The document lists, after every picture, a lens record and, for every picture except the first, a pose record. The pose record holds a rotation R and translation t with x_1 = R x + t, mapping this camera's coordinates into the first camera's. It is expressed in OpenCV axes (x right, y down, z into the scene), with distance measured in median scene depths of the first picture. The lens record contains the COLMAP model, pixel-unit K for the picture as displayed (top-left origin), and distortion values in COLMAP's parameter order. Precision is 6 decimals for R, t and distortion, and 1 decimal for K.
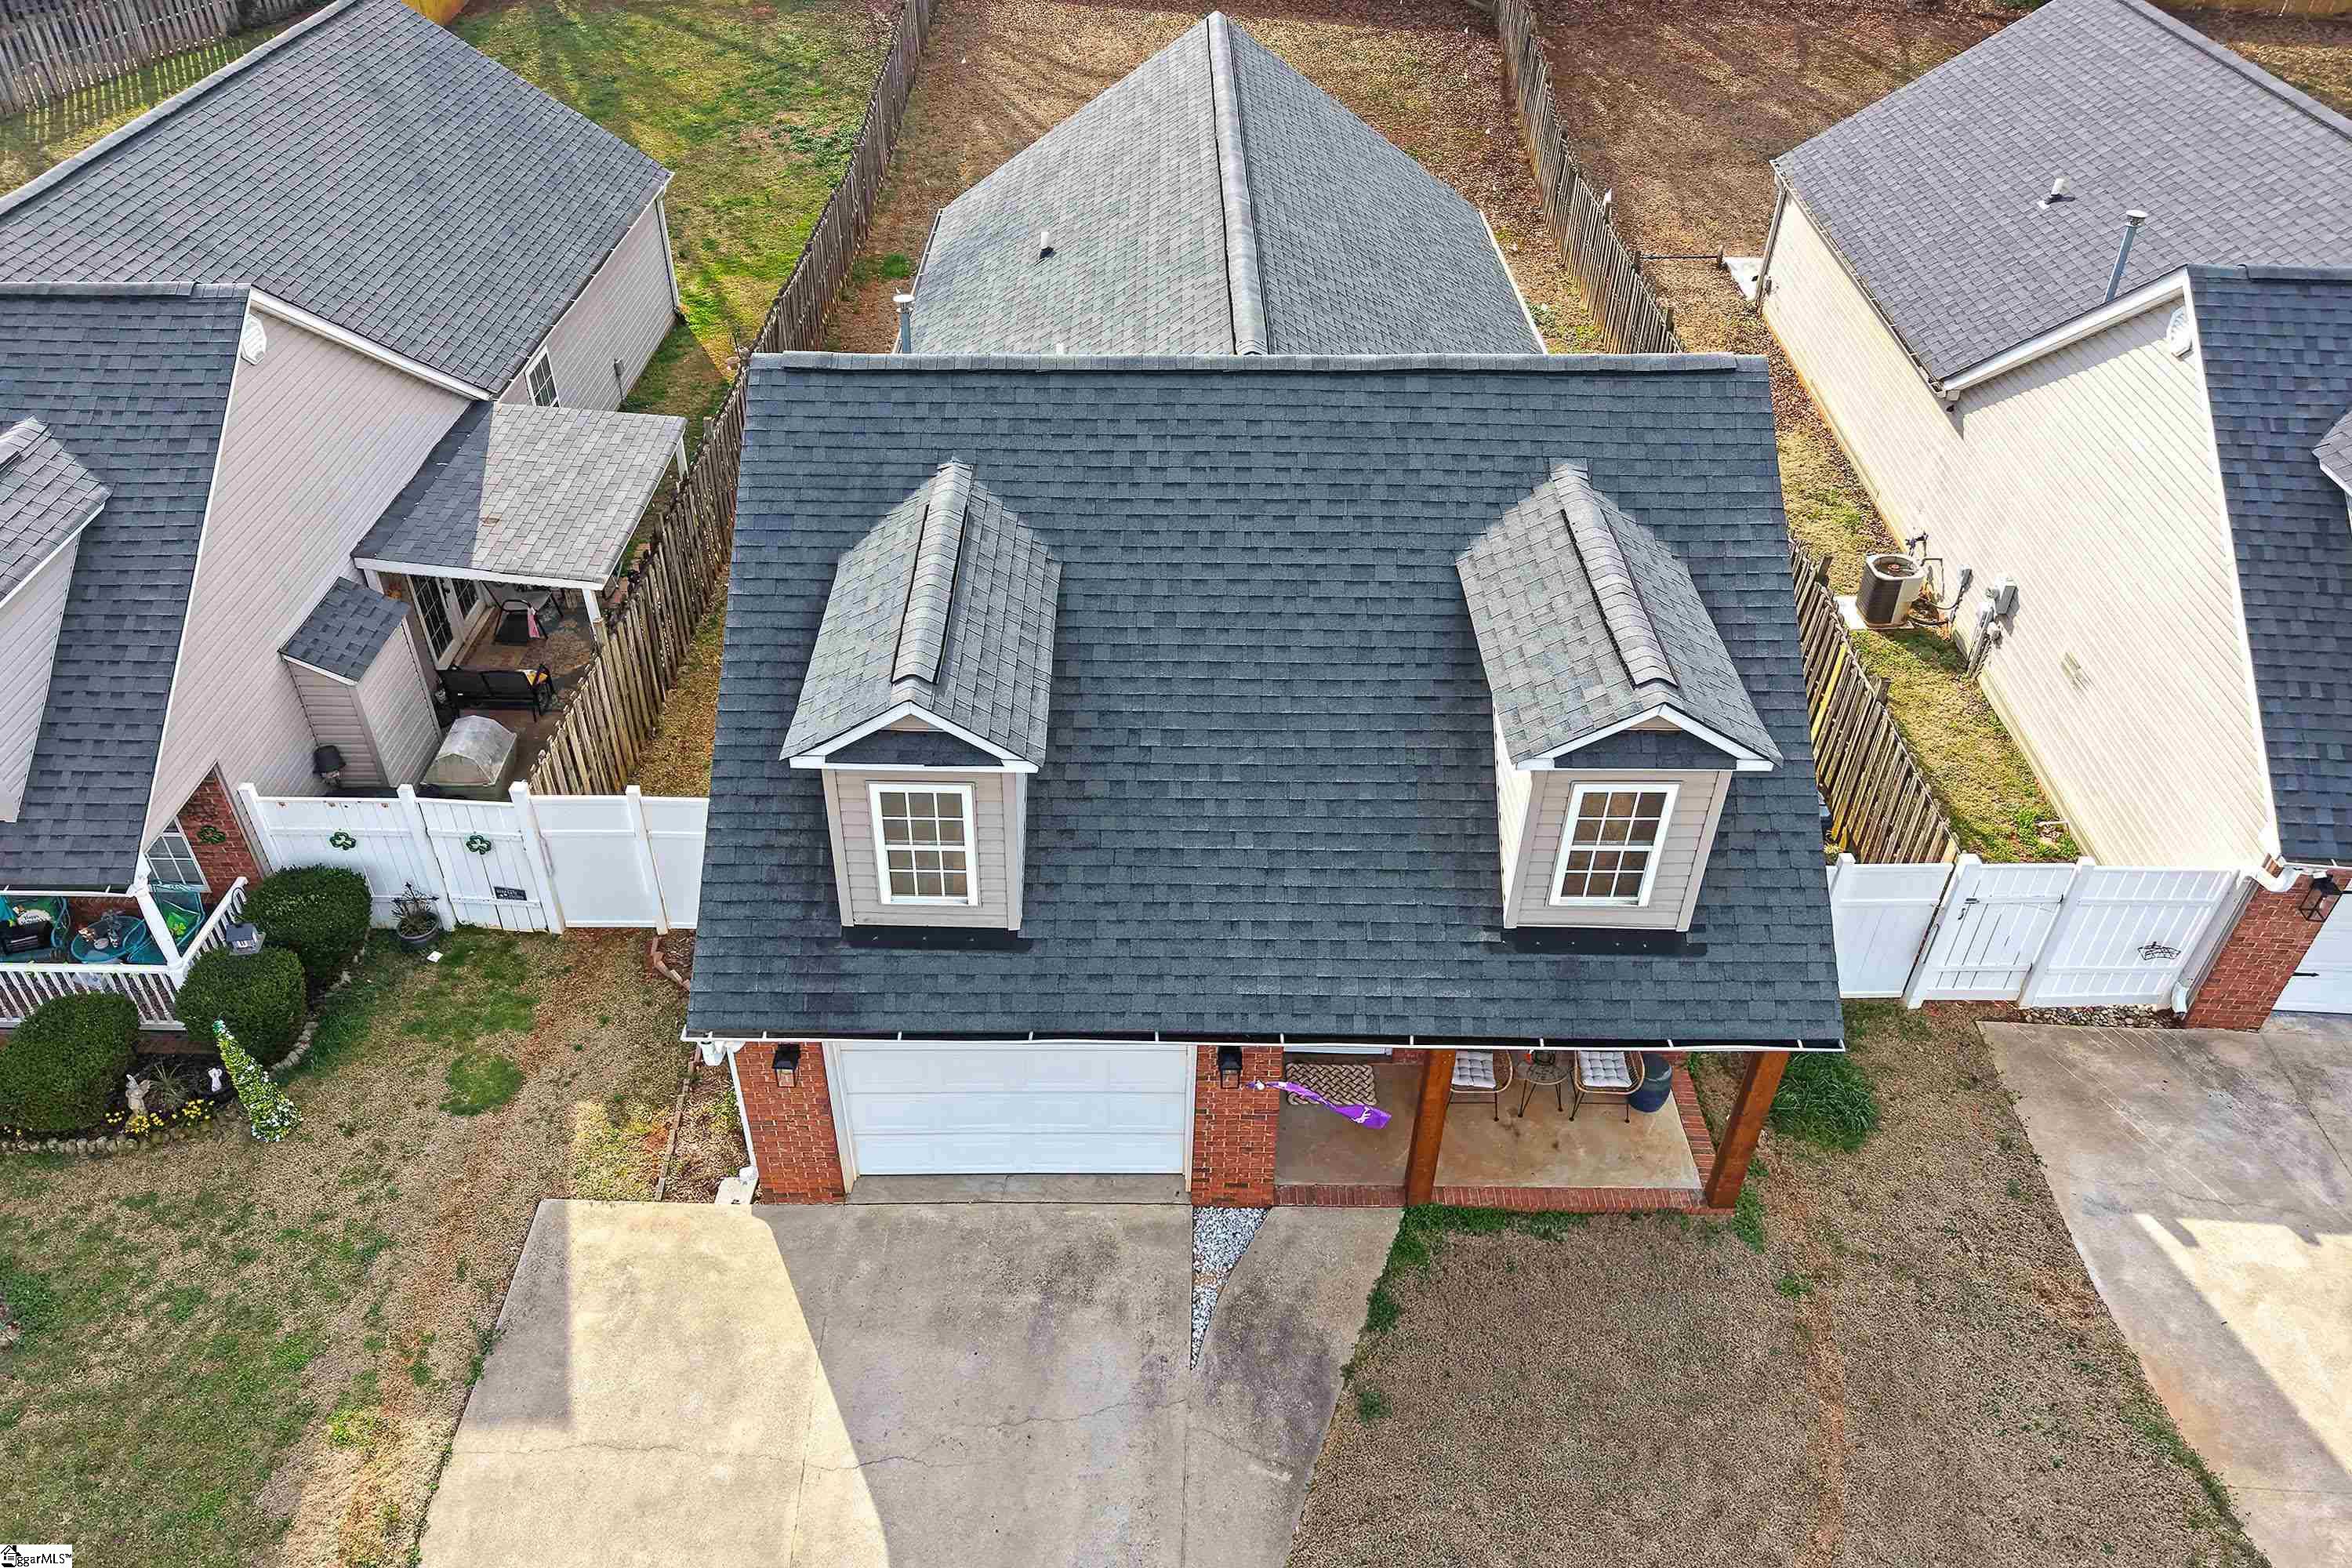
lens RADIAL K [[1494.8, 0, 1107.8], [0, 1494.8, 371.6], [0, 0, 1]] dist [0.005503, -0.001592]
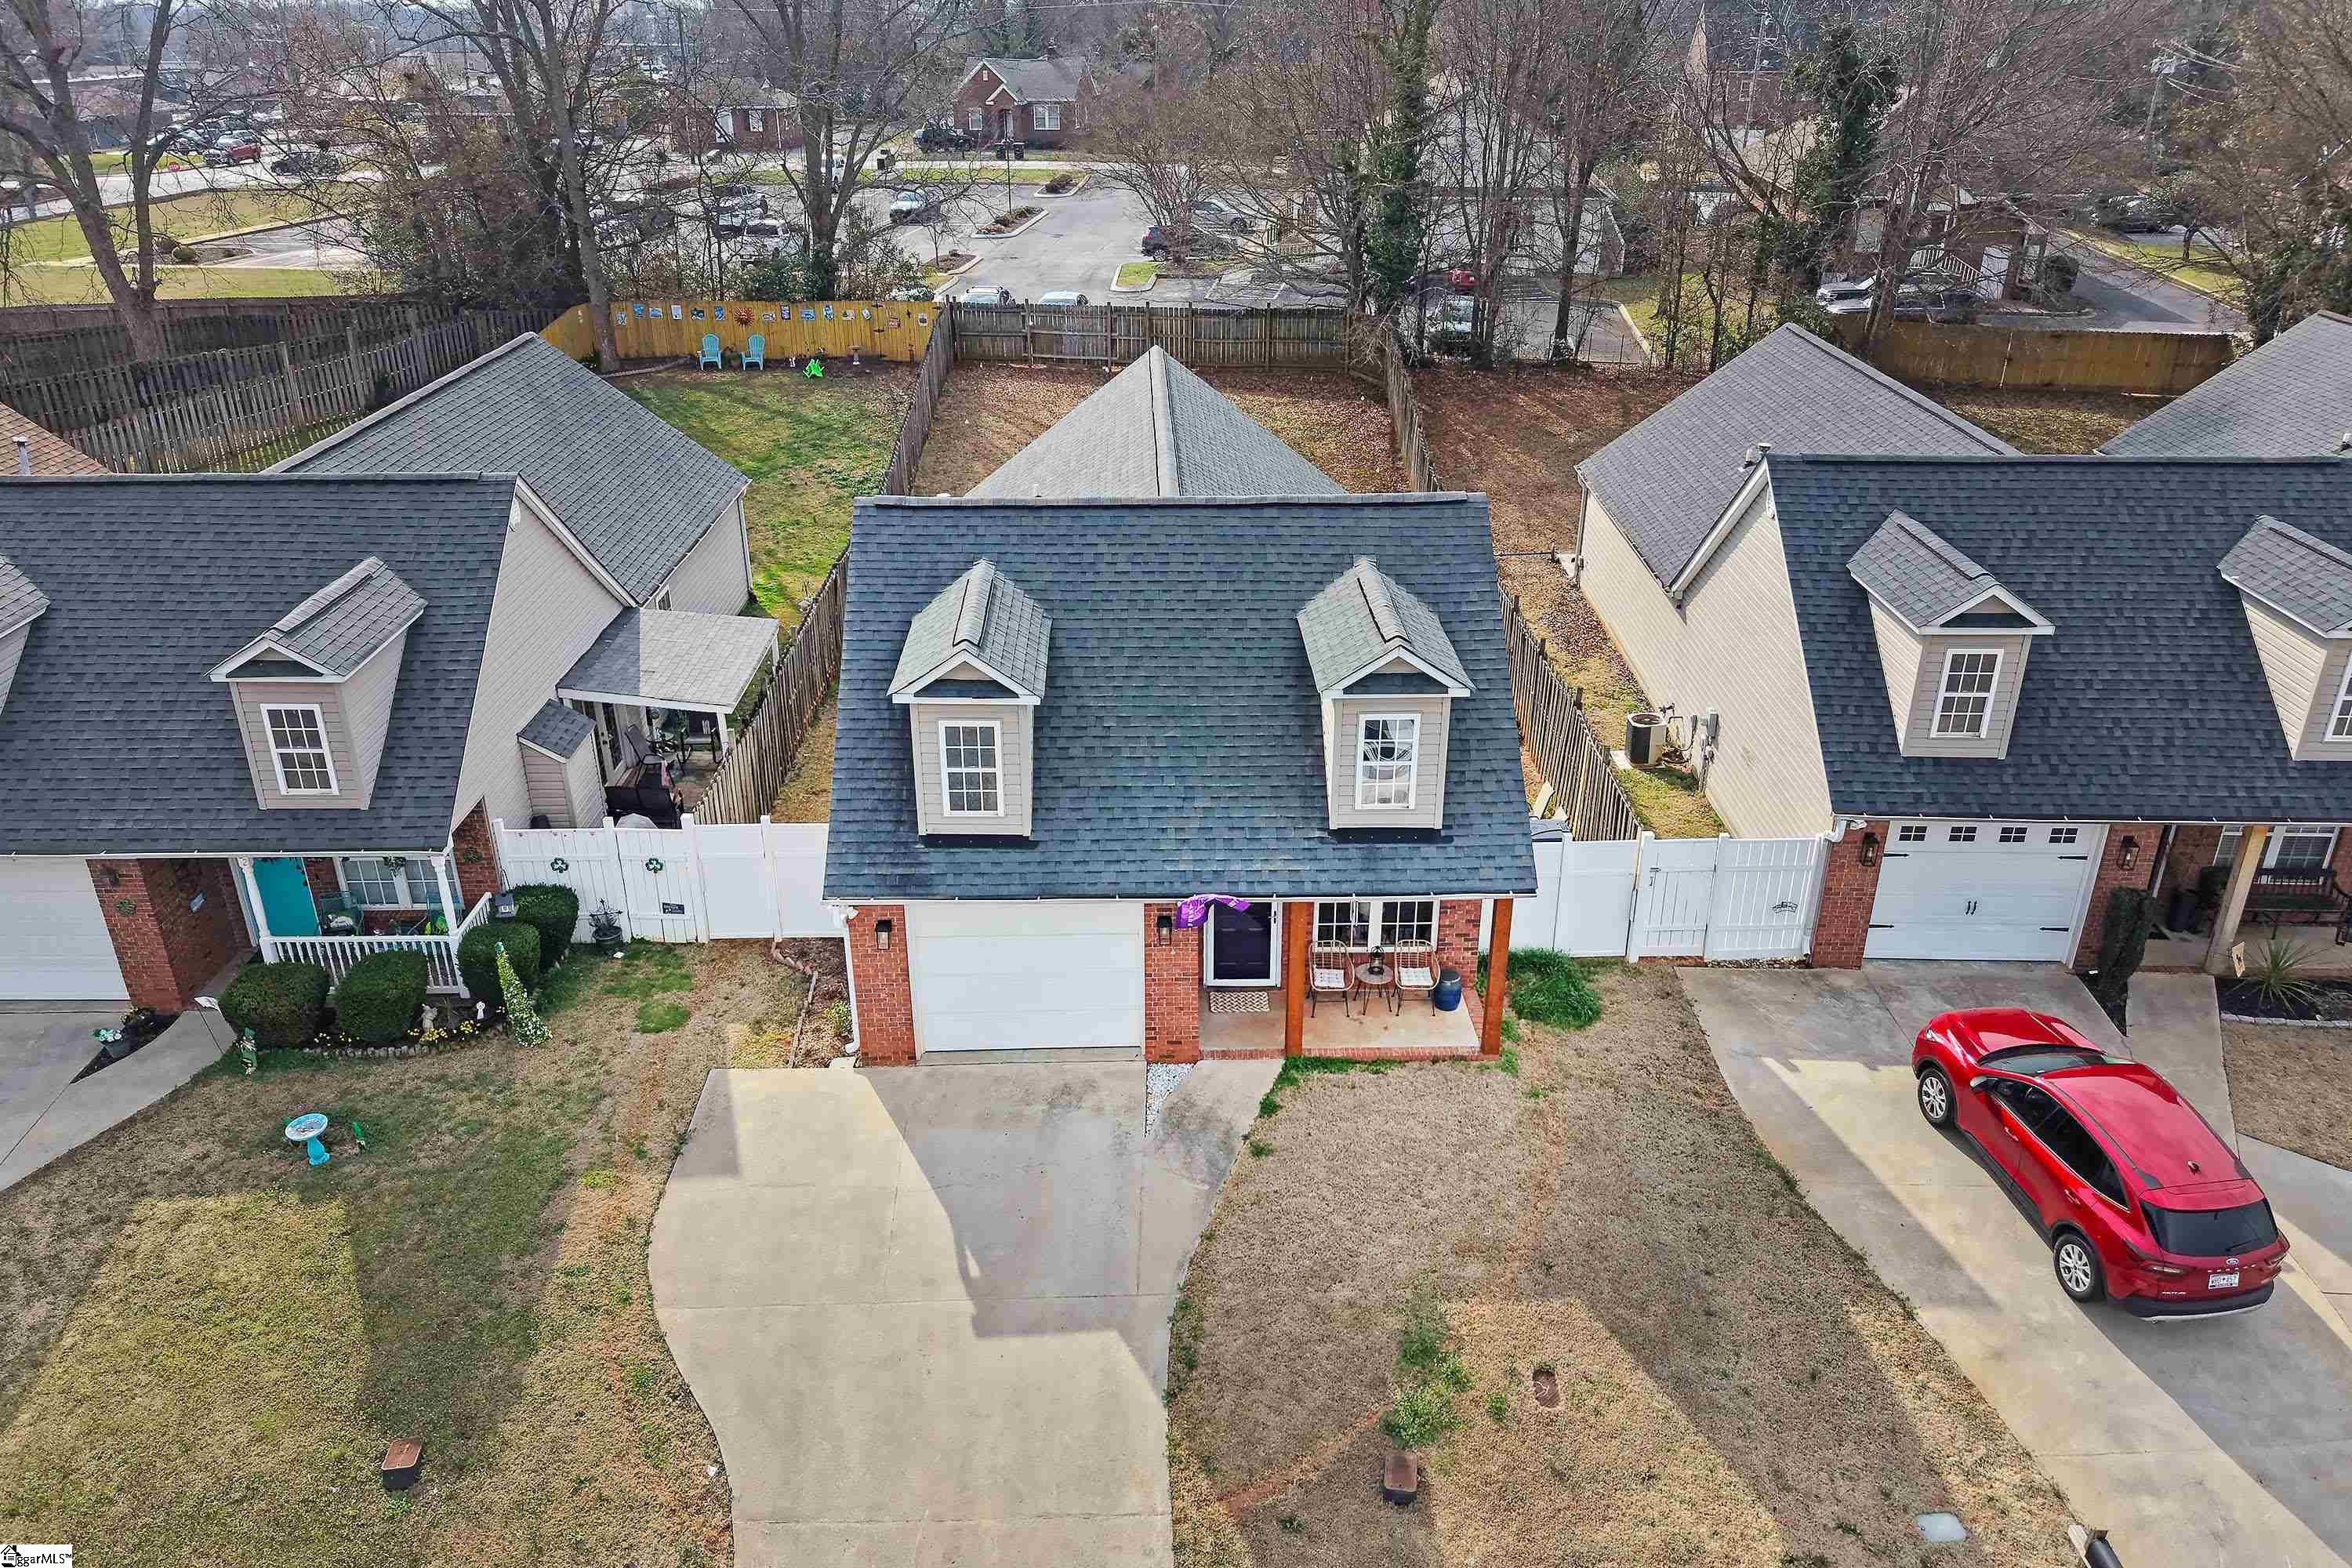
lens RADIAL K [[1639.8, 0, 1176.0], [0, 1639.8, 784.0], [0, 0, 1]] dist [0.054371, -0.106246]
pose [[0.998524, -0.020999, 0.050096, 0.009206], [0.025505, 0.995518, -0.091067, 0.435762], [-0.047959, 0.092211, 0.994584, -0.693507]]
